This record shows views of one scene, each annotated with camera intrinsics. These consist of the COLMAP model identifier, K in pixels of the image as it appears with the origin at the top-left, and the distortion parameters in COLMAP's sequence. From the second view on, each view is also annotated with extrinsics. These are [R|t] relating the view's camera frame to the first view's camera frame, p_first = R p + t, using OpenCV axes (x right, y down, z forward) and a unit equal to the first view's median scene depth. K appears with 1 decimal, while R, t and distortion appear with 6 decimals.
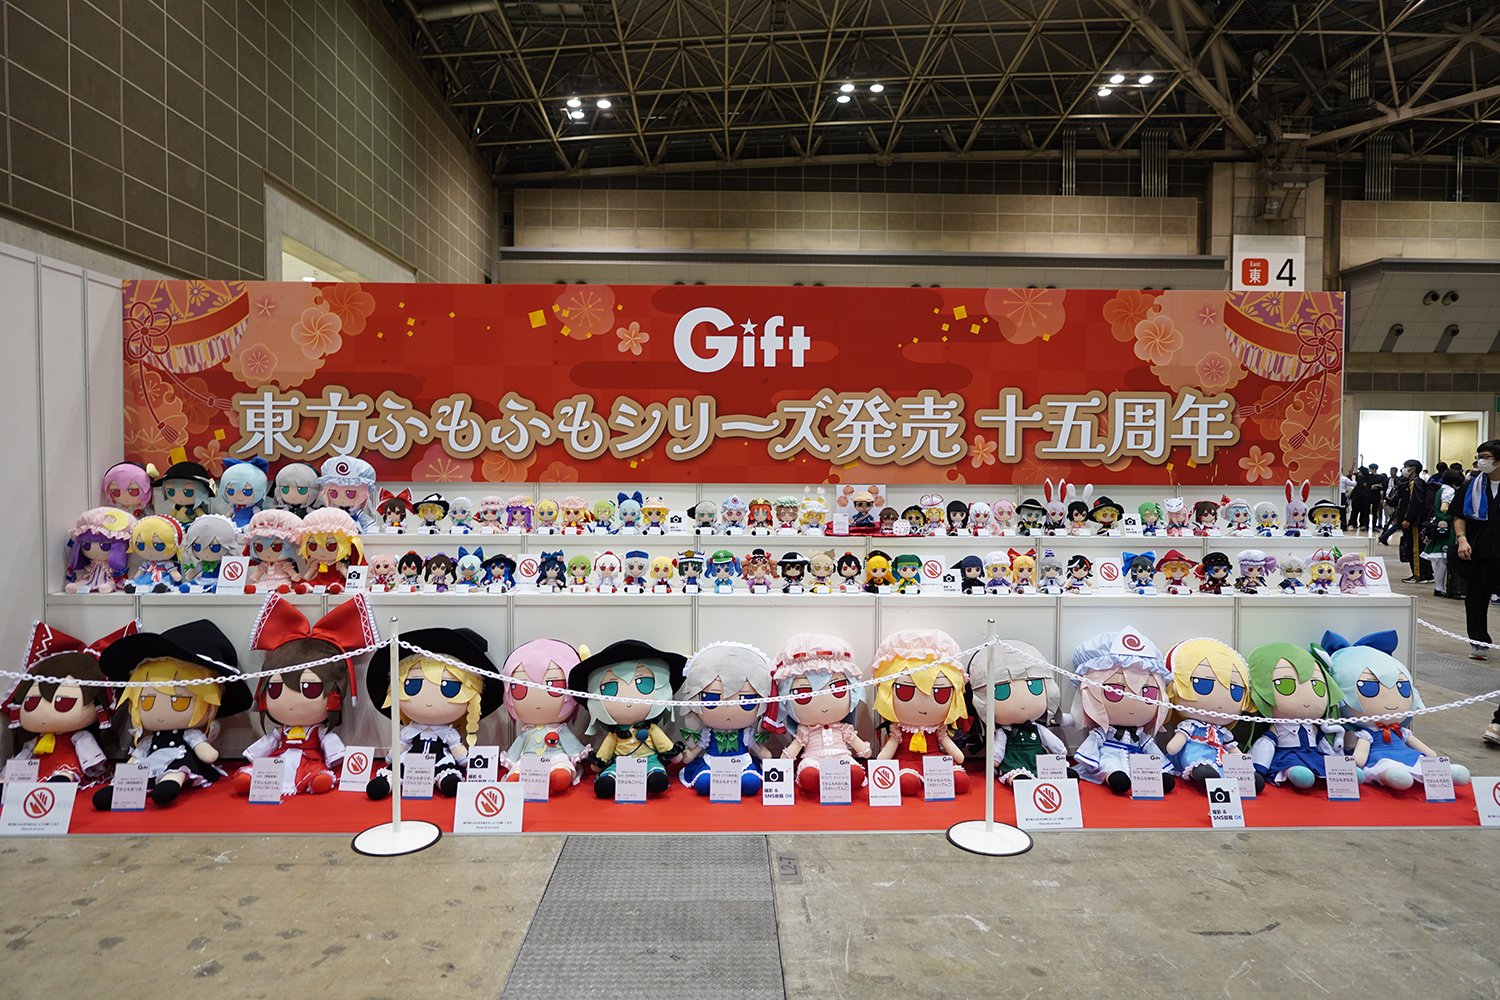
lens RADIAL K [[957.9, 0, 747.0], [0, 957.9, 500.8], [0, 0, 1]] dist [-0.011549, -0.001035]
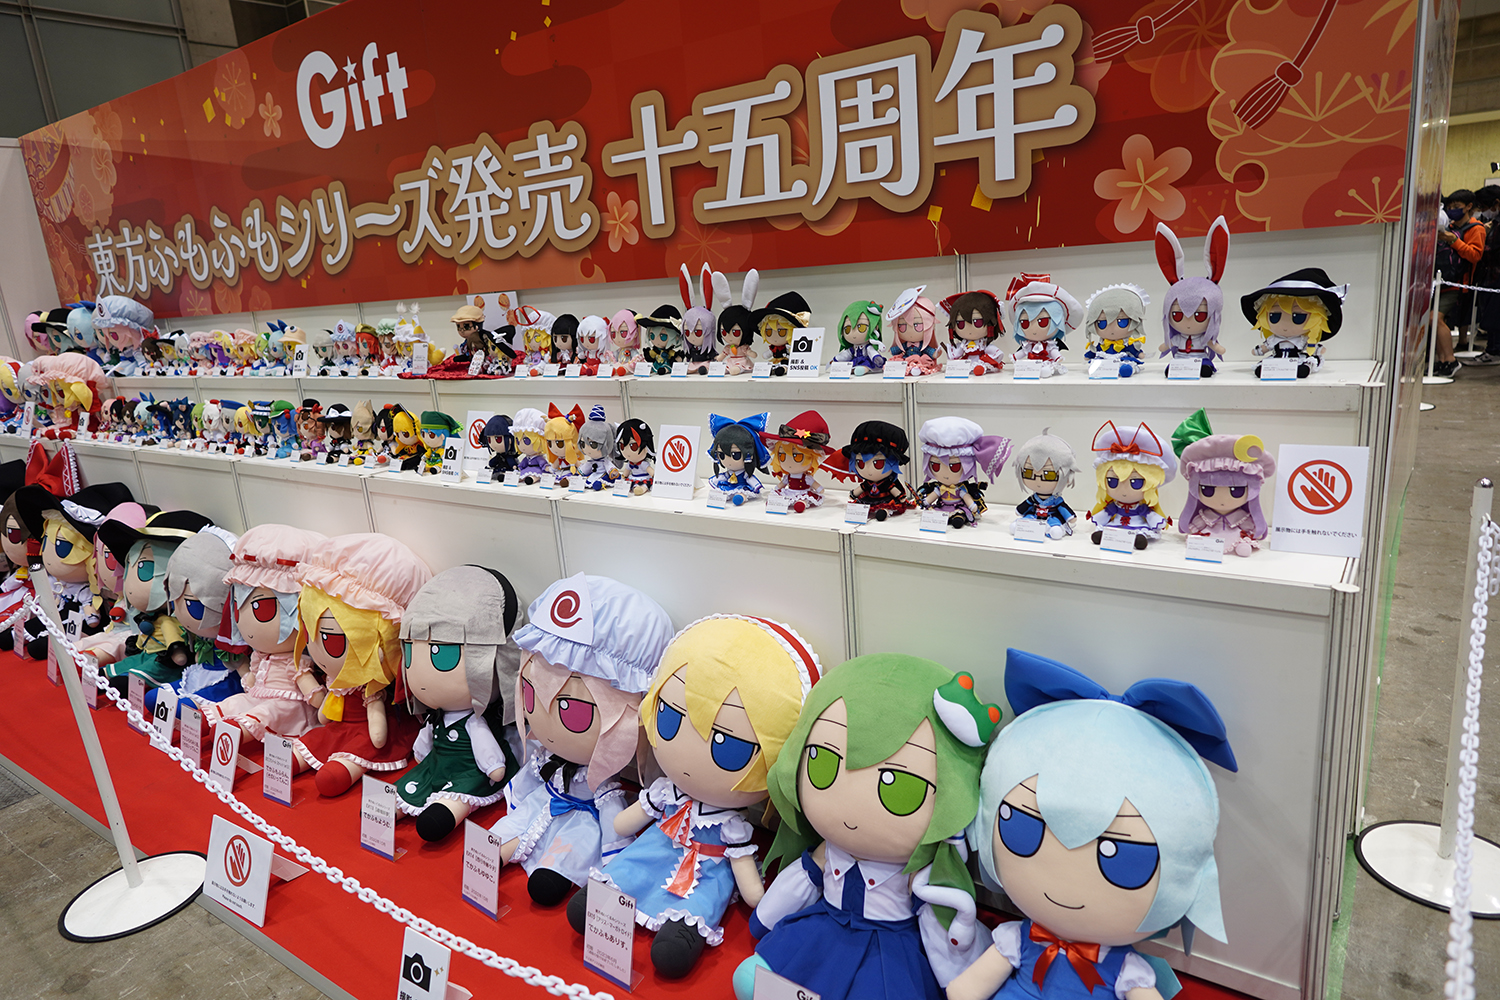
lens RADIAL K [[957.9, 0, 748.3], [0, 957.9, 504.8], [0, 0, 1]] dist [-0.011549, -0.001035]
pose [[0.780460, 0.084284, -0.619499, 0.673122], [0.068766, 0.973287, 0.219050, -0.007459], [0.621413, -0.213560, 0.753816, 0.591332]]
